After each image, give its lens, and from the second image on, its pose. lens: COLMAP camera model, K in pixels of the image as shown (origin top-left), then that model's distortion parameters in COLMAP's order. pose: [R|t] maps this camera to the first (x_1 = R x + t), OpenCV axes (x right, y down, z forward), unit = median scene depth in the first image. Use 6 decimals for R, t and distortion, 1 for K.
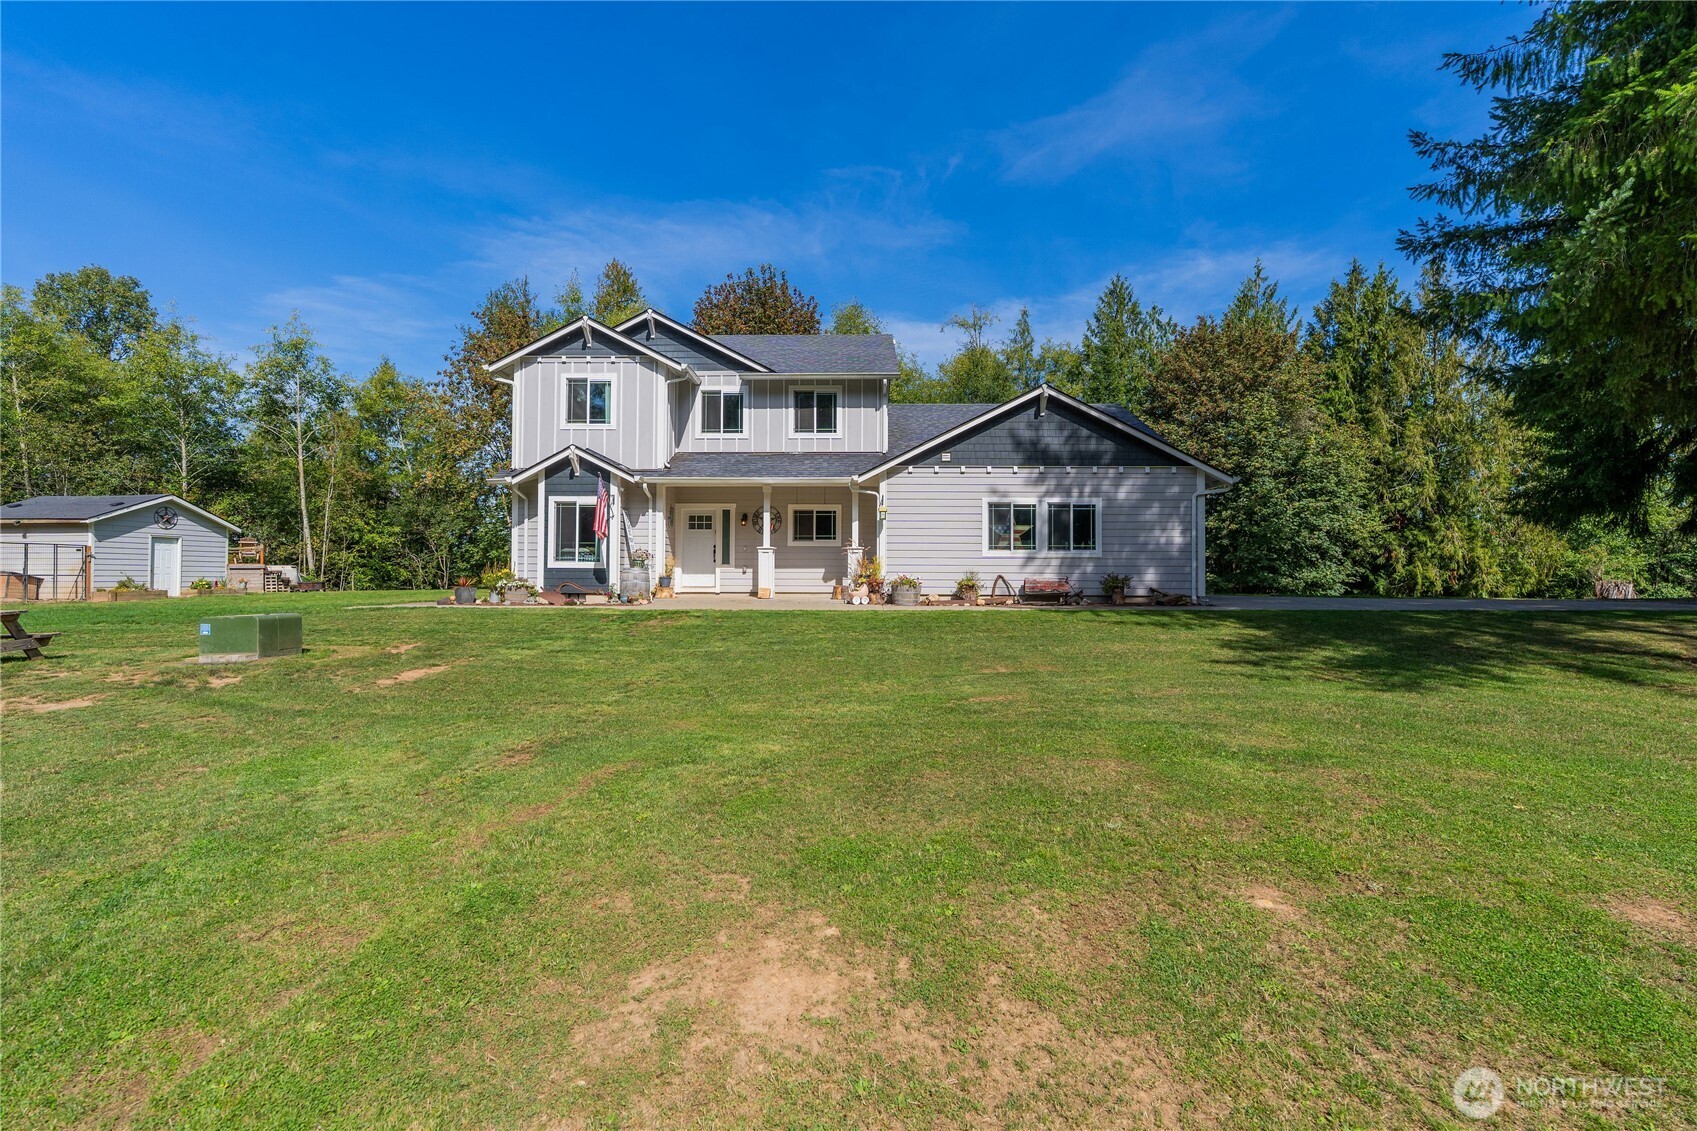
lens RADIAL K [[743.2, 0, 851.3], [0, 743.2, 561.1], [0, 0, 1]] dist [-0.007389, 0.001330]
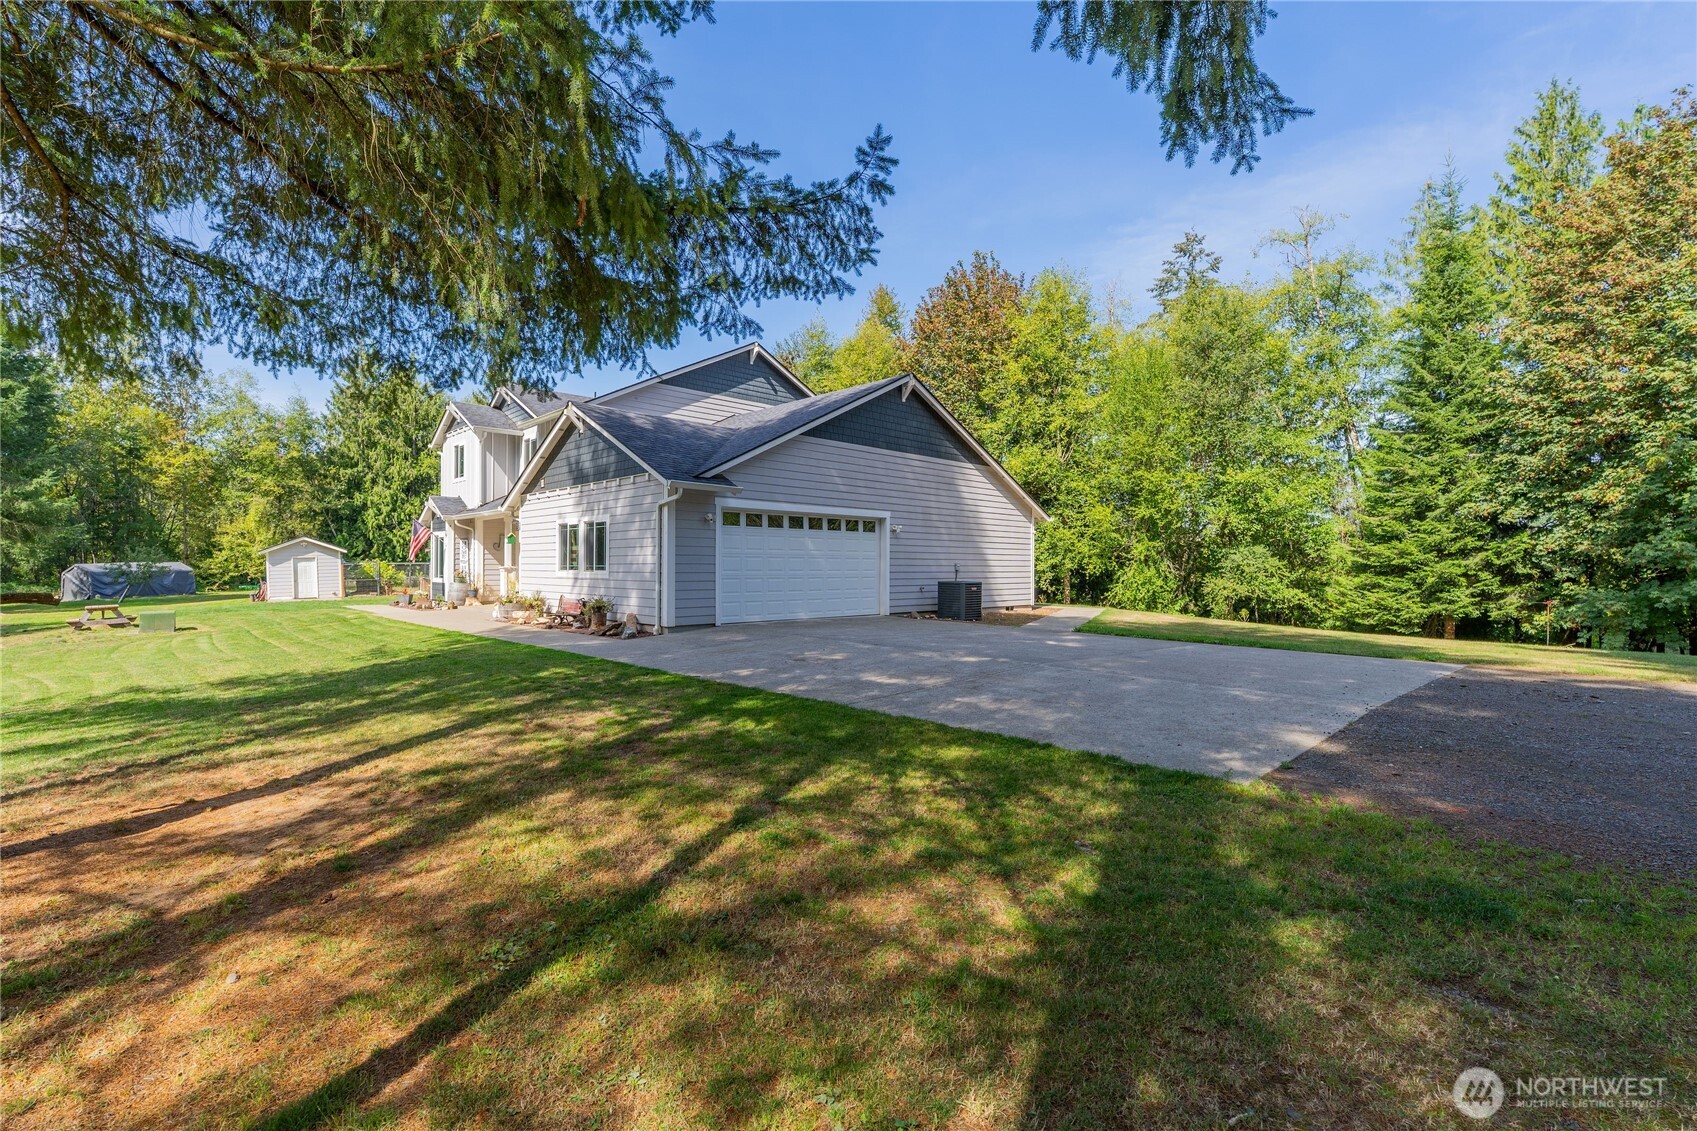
lens RADIAL K [[743.2, 0, 872.9], [0, 743.2, 554.6], [0, 0, 1]] dist [-0.007389, 0.001330]
pose [[0.728644, -0.012421, -0.684780, 1.081264], [0.012090, 0.999913, -0.005273, -0.023282], [0.684786, -0.004437, 0.728730, 0.494306]]
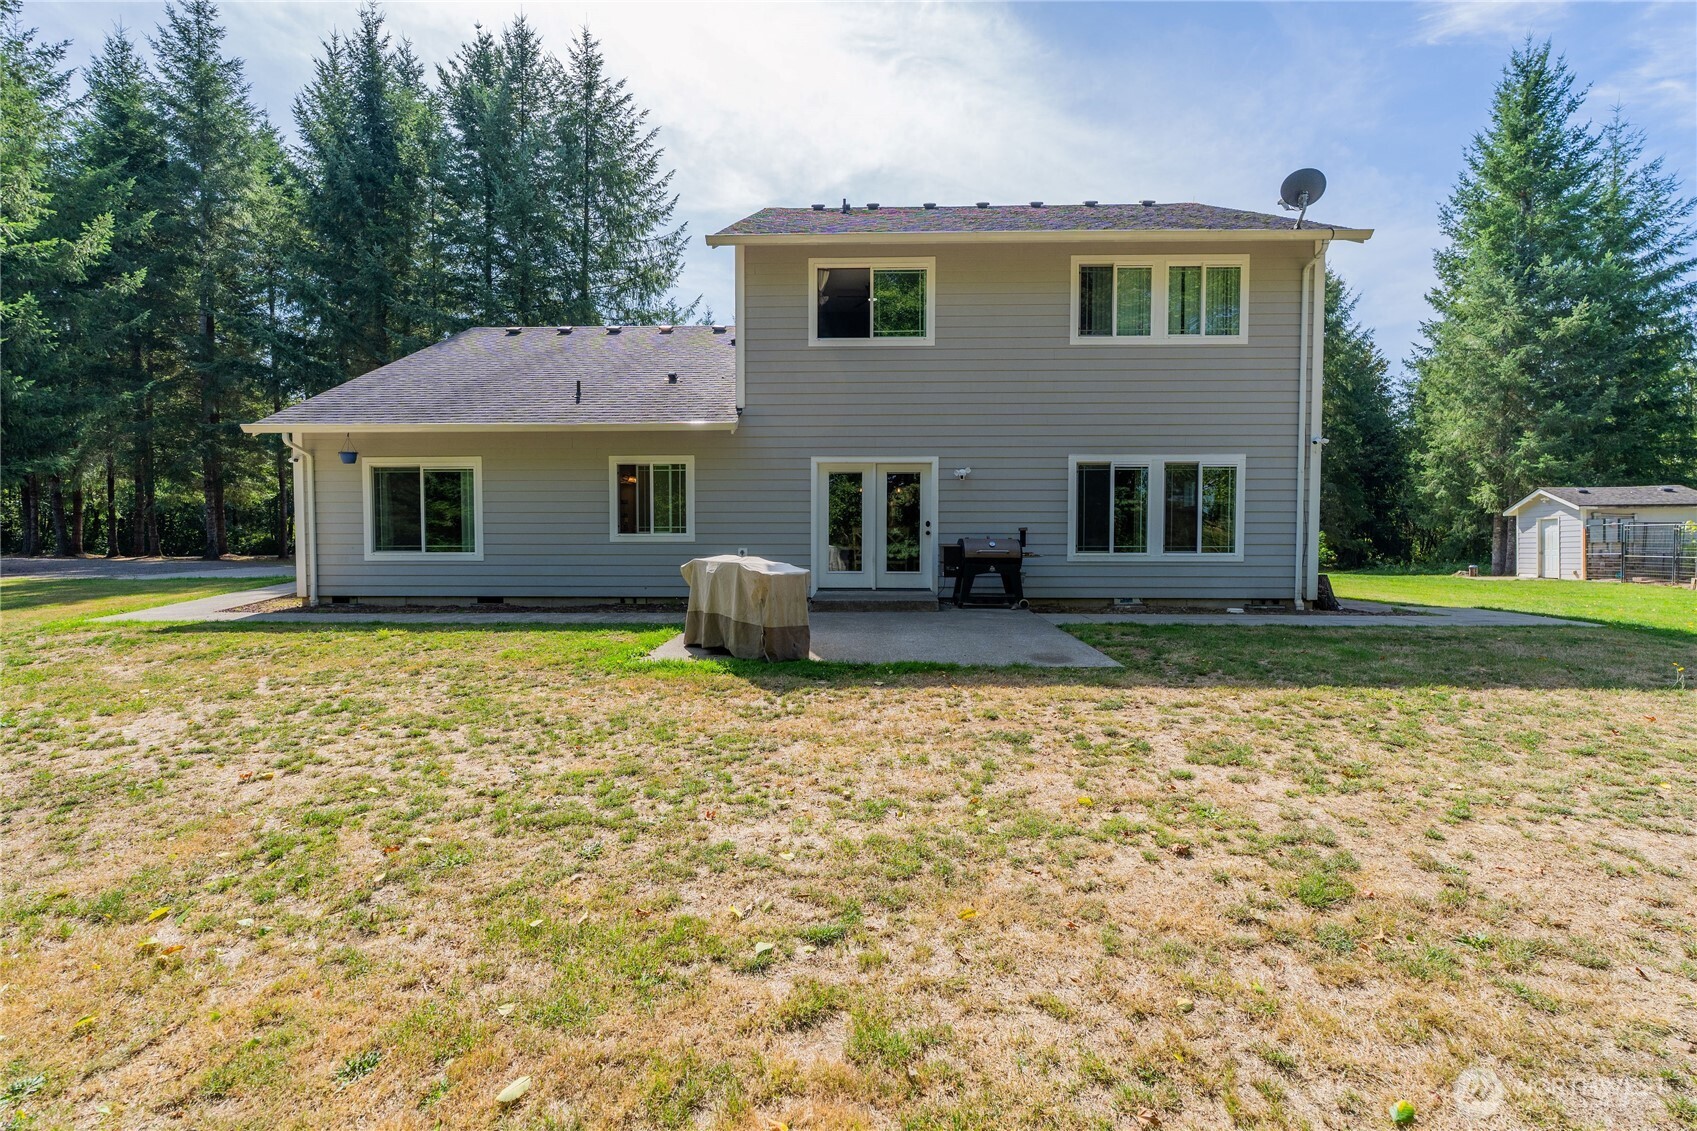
lens RADIAL K [[743.2, 0, 837.7], [0, 743.2, 567.6], [0, 0, 1]] dist [-0.007389, 0.001330]
pose [[-0.999672, -0.006990, 0.024623, -0.073071], [-0.006330, 0.999621, 0.026797, 0.013333], [-0.024801, 0.026632, -0.999338, 2.169260]]
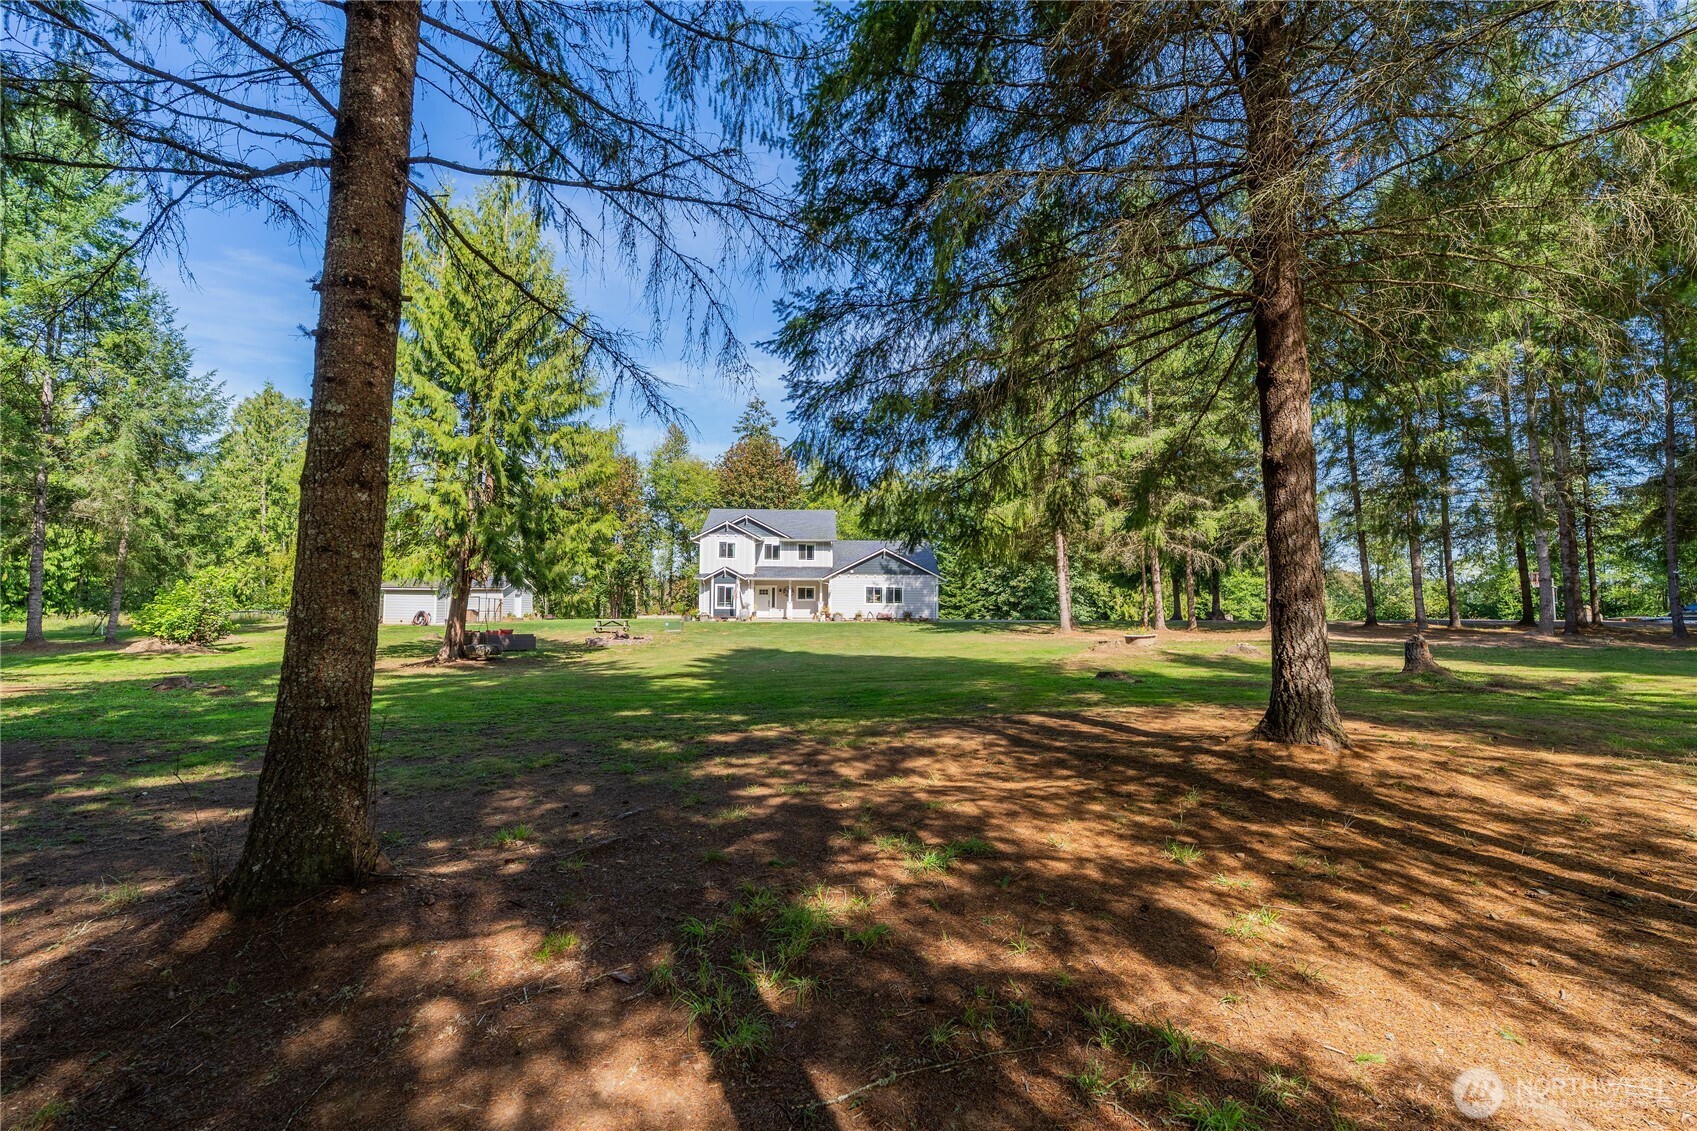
lens RADIAL K [[743.2, 0, 859.6], [0, 743.2, 562.0], [0, 0, 1]] dist [-0.007389, 0.001330]
pose [[0.996709, 0.007255, 0.080732, -0.073331], [-0.003032, 0.998626, -0.052307, -0.020809], [-0.081001, 0.051890, 0.995362, -1.757954]]
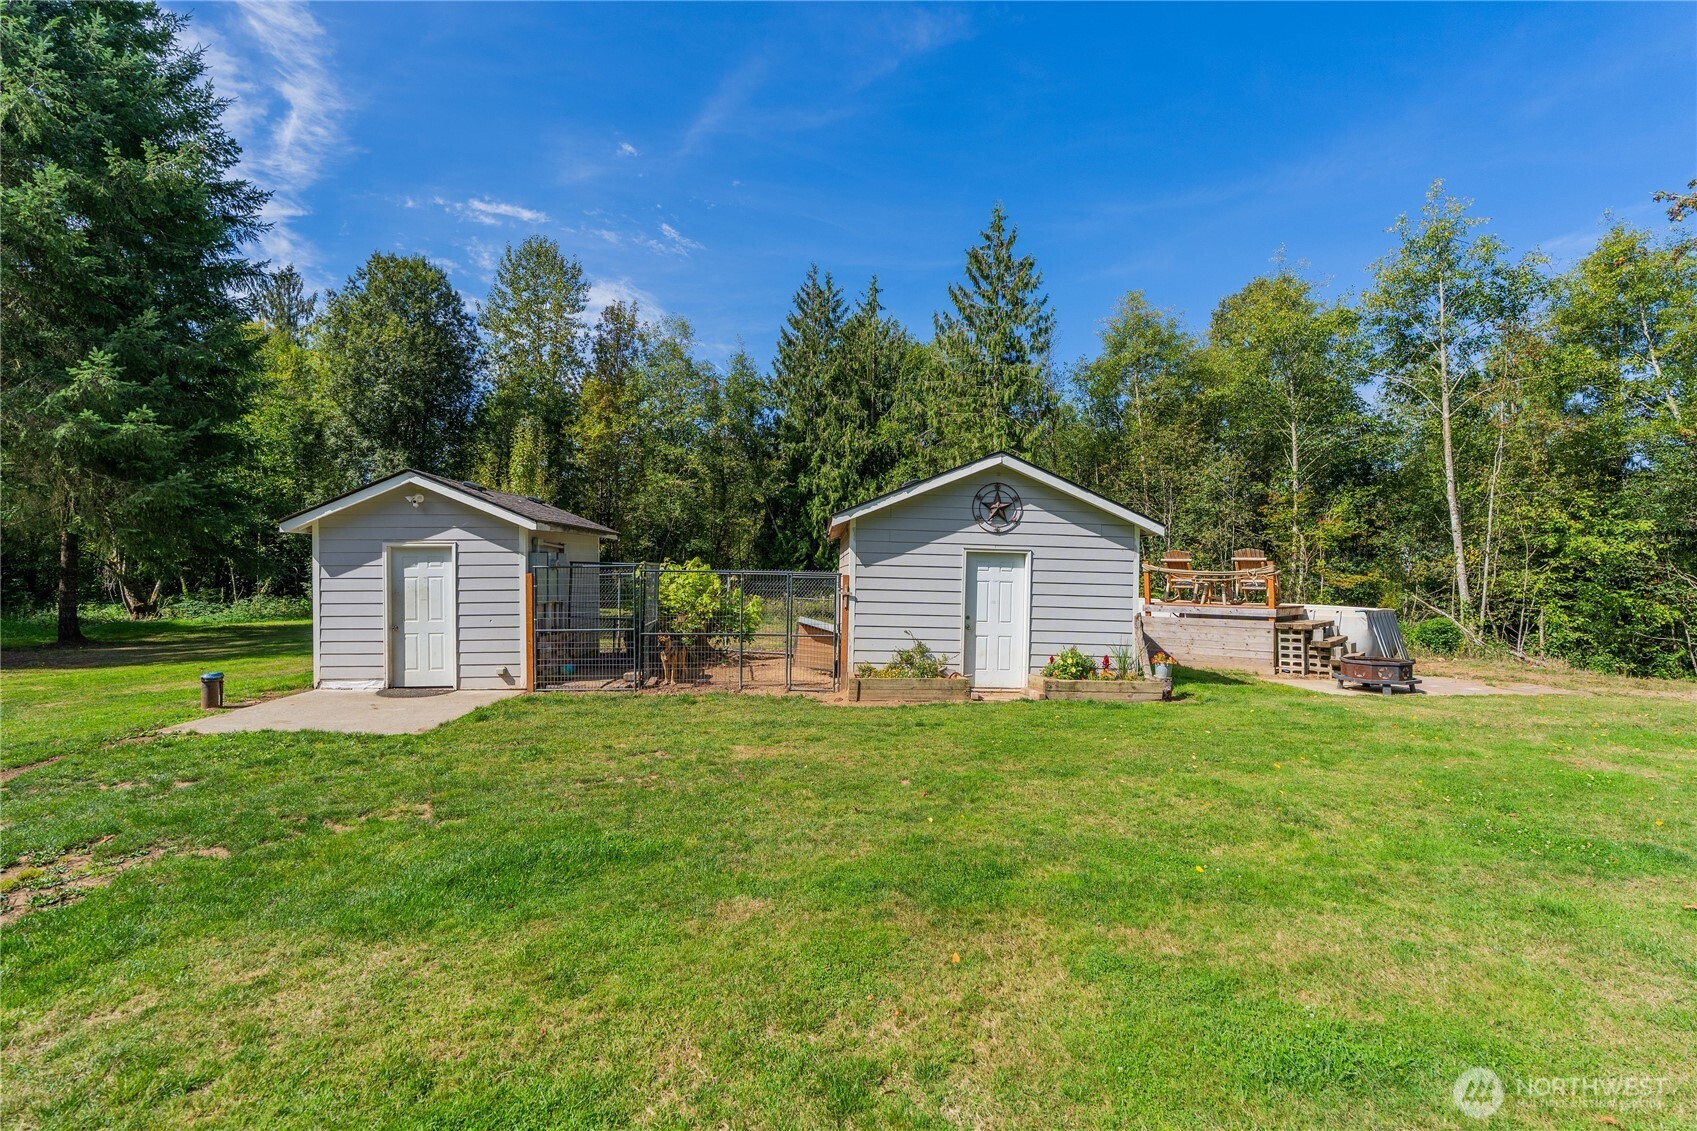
lens RADIAL K [[743.2, 0, 854.9], [0, 743.2, 565.7], [0, 0, 1]] dist [-0.007389, 0.001330]
pose [[0.202357, -0.010671, -0.979254, -0.666566], [-0.002514, 0.999932, -0.011416, -0.025044], [0.979309, 0.004772, 0.202317, 1.075314]]
